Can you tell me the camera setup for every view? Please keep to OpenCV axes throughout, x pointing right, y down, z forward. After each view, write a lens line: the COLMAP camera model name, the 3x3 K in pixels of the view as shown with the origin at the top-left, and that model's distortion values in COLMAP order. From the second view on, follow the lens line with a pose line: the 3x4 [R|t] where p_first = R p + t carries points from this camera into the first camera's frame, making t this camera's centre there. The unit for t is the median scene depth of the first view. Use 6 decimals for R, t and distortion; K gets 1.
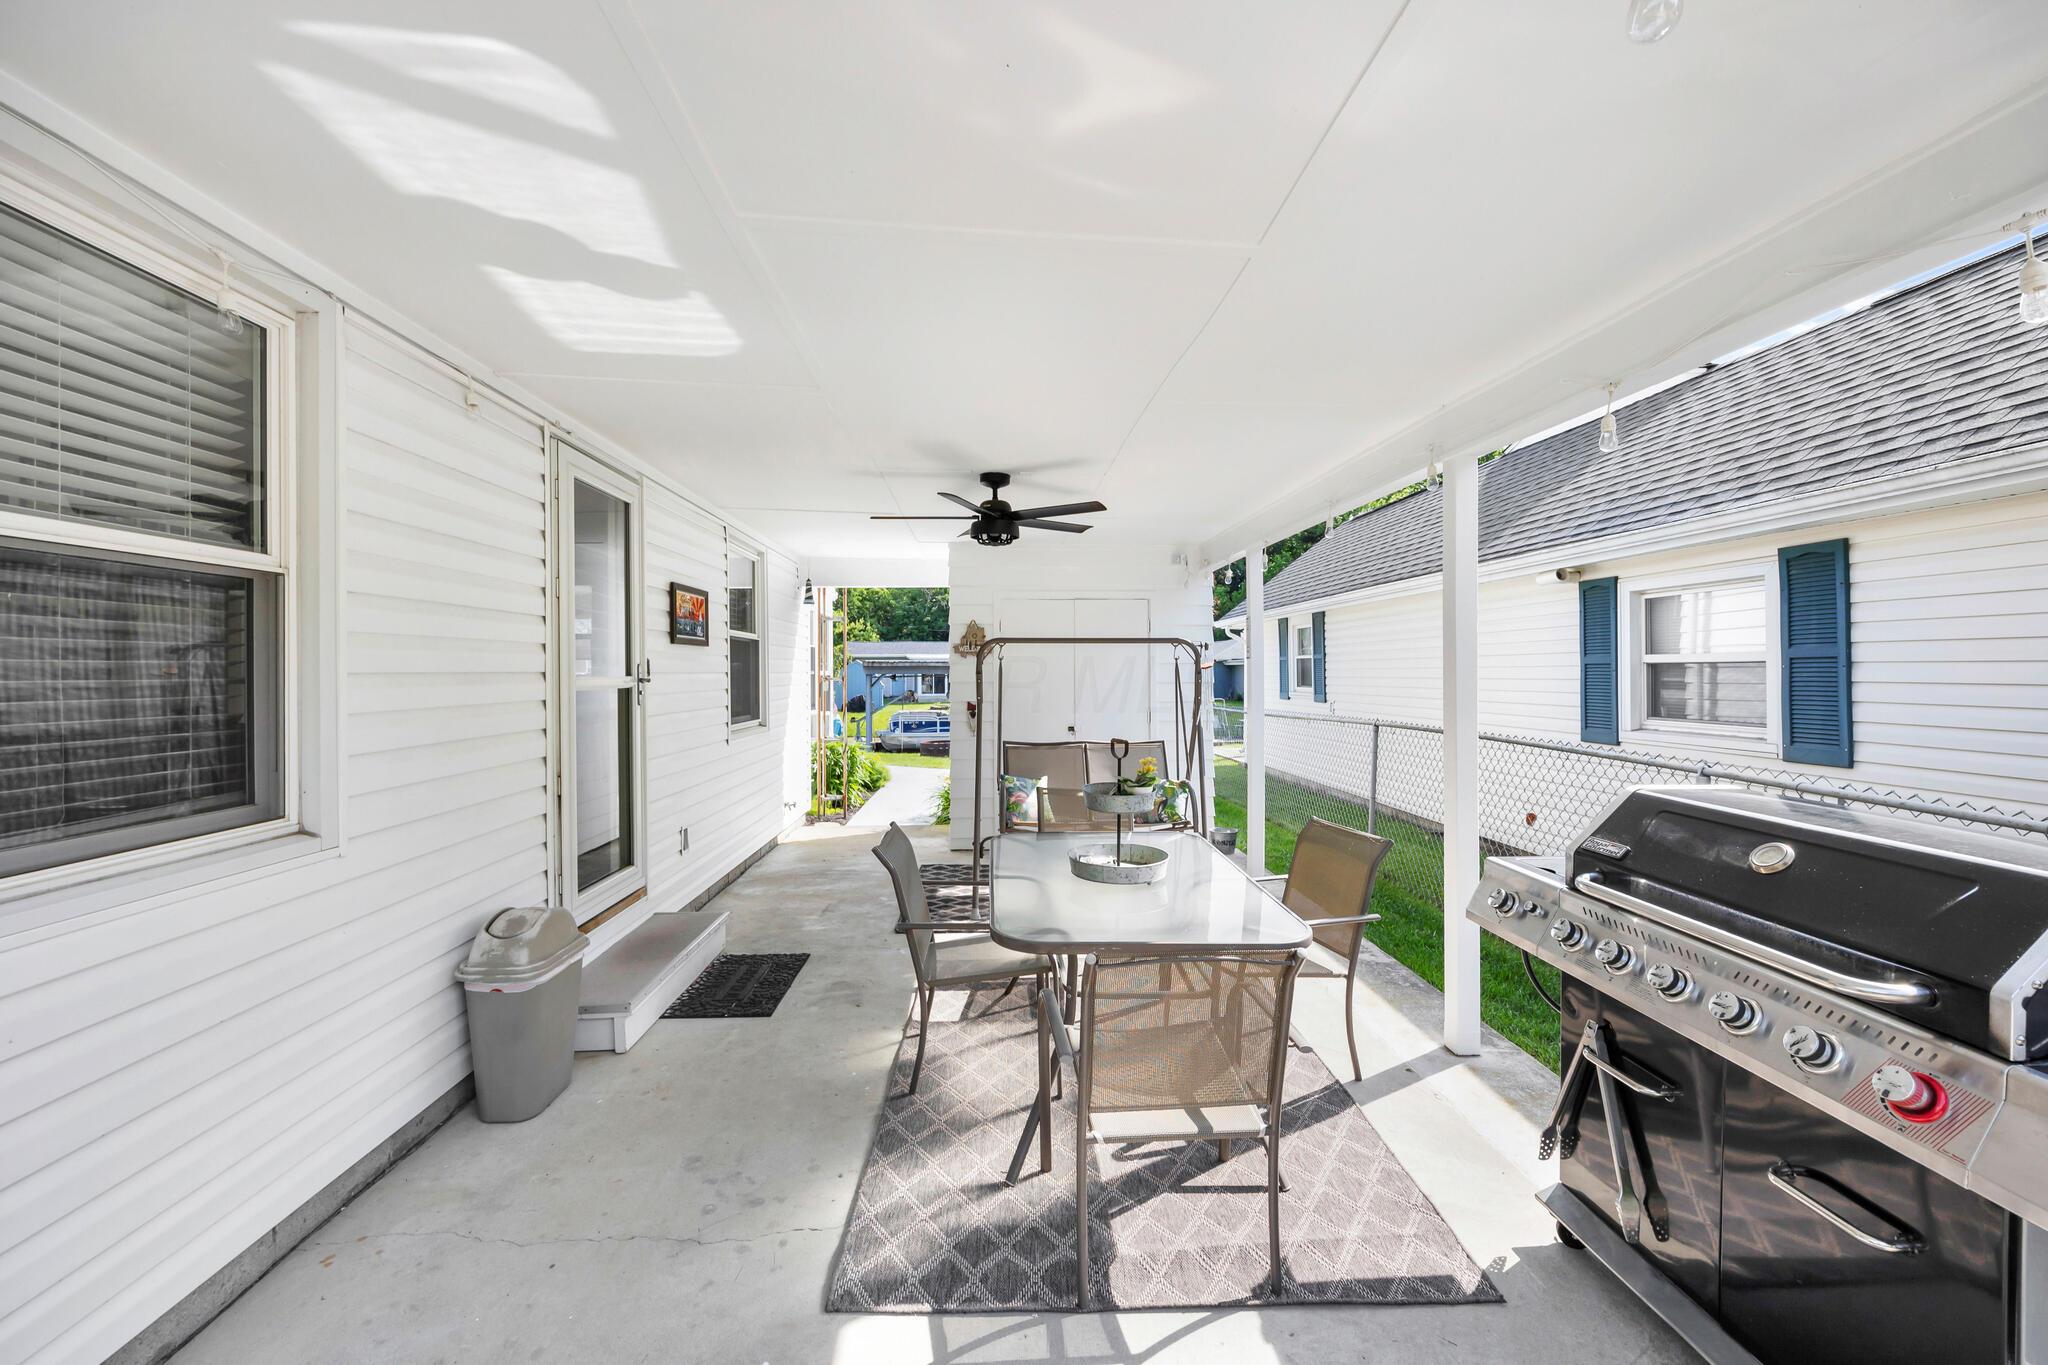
lens RADIAL K [[819.4, 0, 1023.2], [0, 819.4, 670.2], [0, 0, 1]] dist [-0.001701, -0.000144]
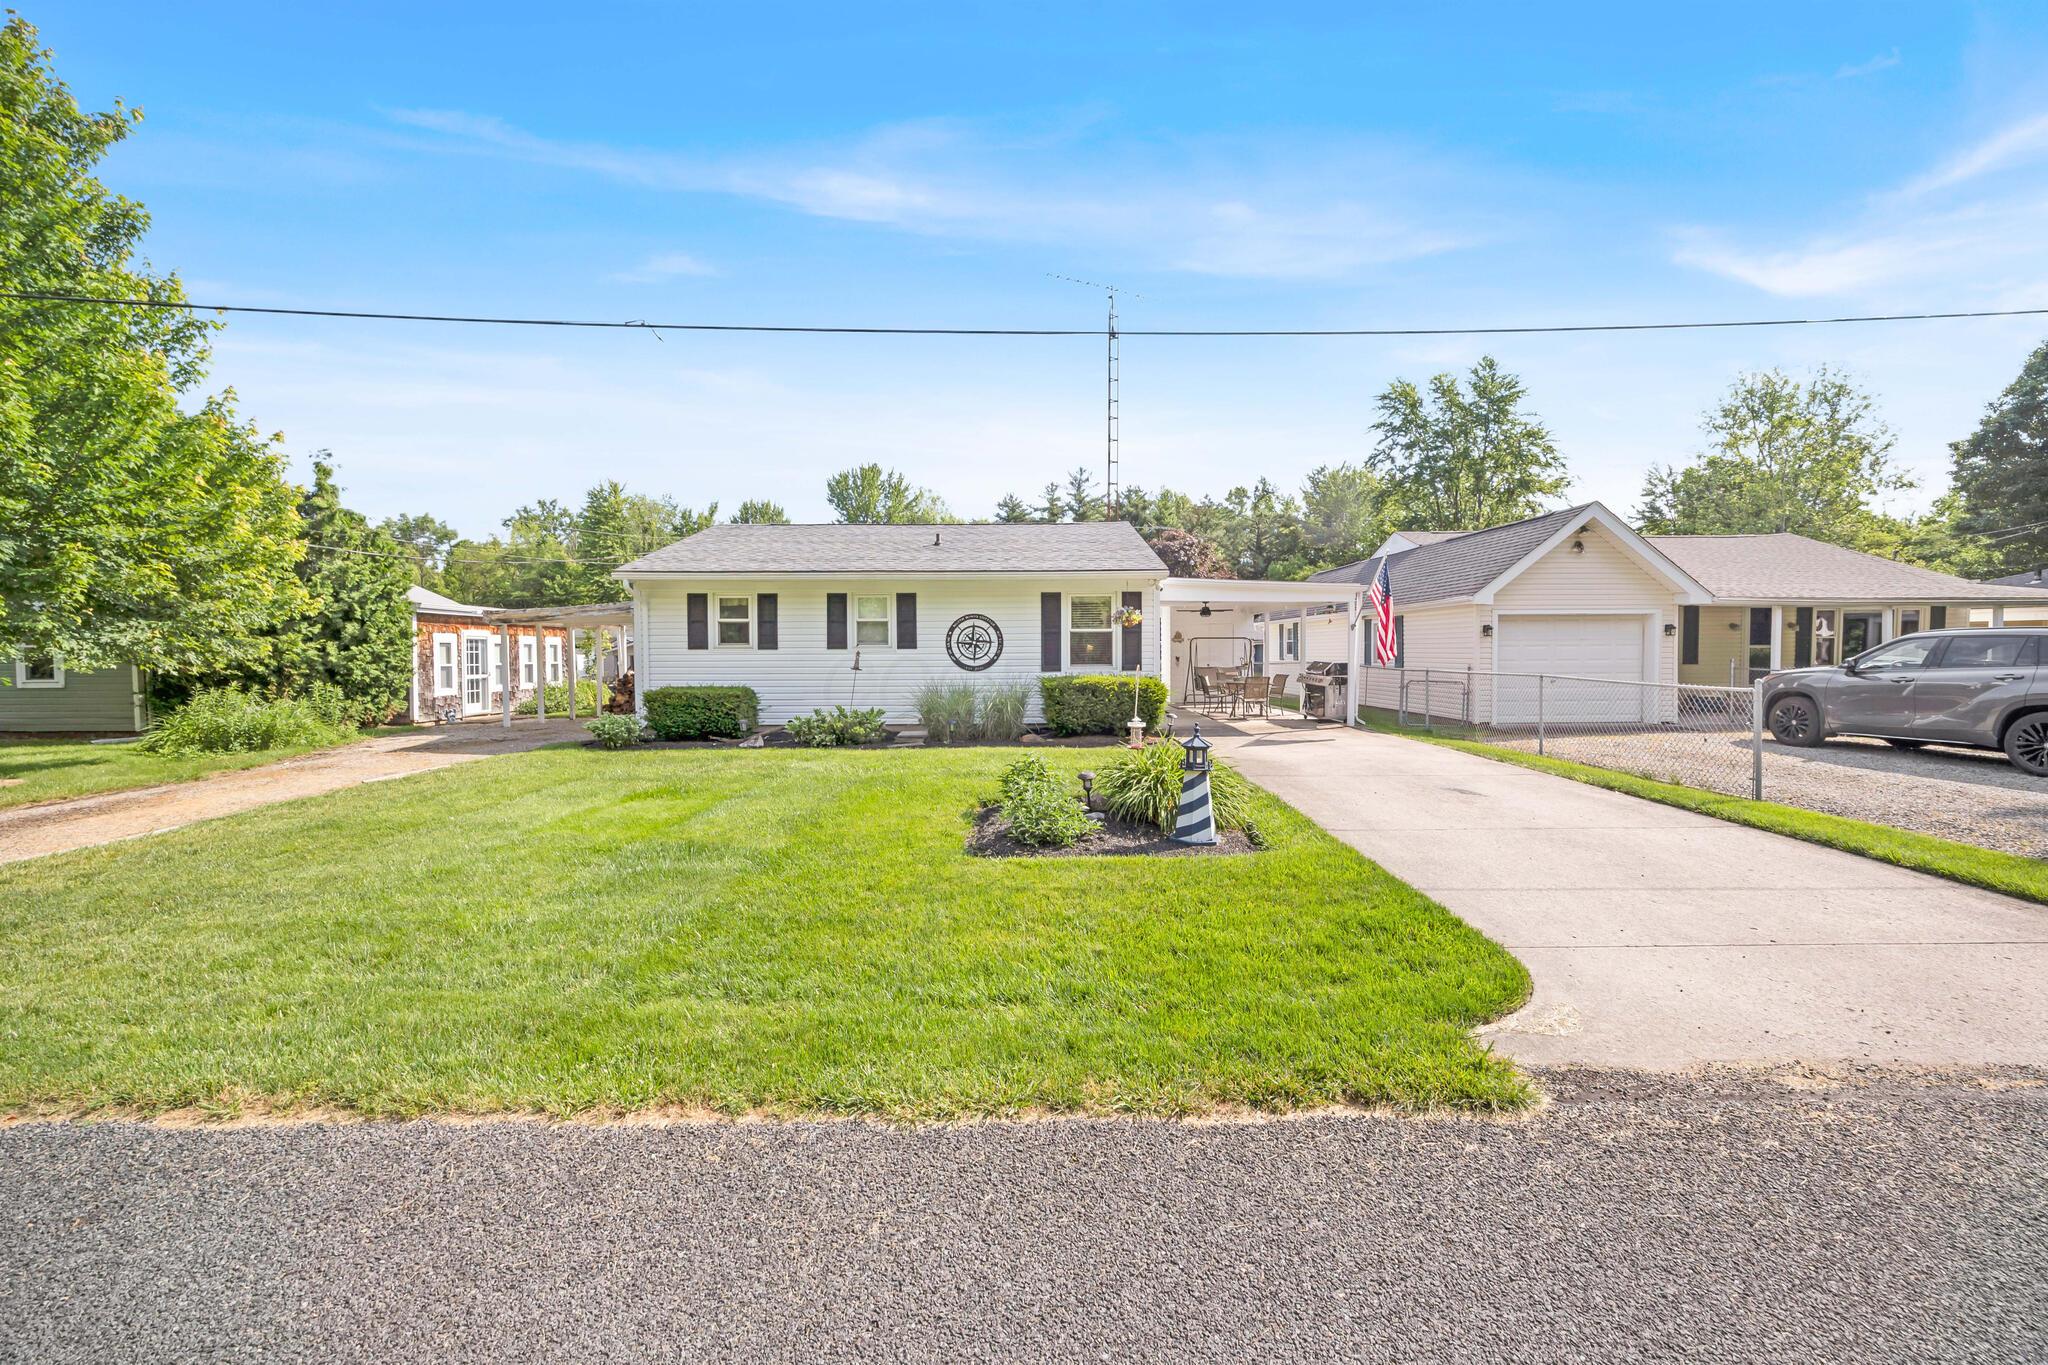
lens RADIAL K [[793.4, 0, 1024.0], [0, 793.4, 682.5], [0, 0, 1]] dist [-0.001342, 0.000081]
pose [[0.999460, -0.000372, -0.032867, -1.151401], [0.001715, 0.999164, 0.040856, 0.026504], [0.032824, -0.040890, 0.998624, -4.353827]]
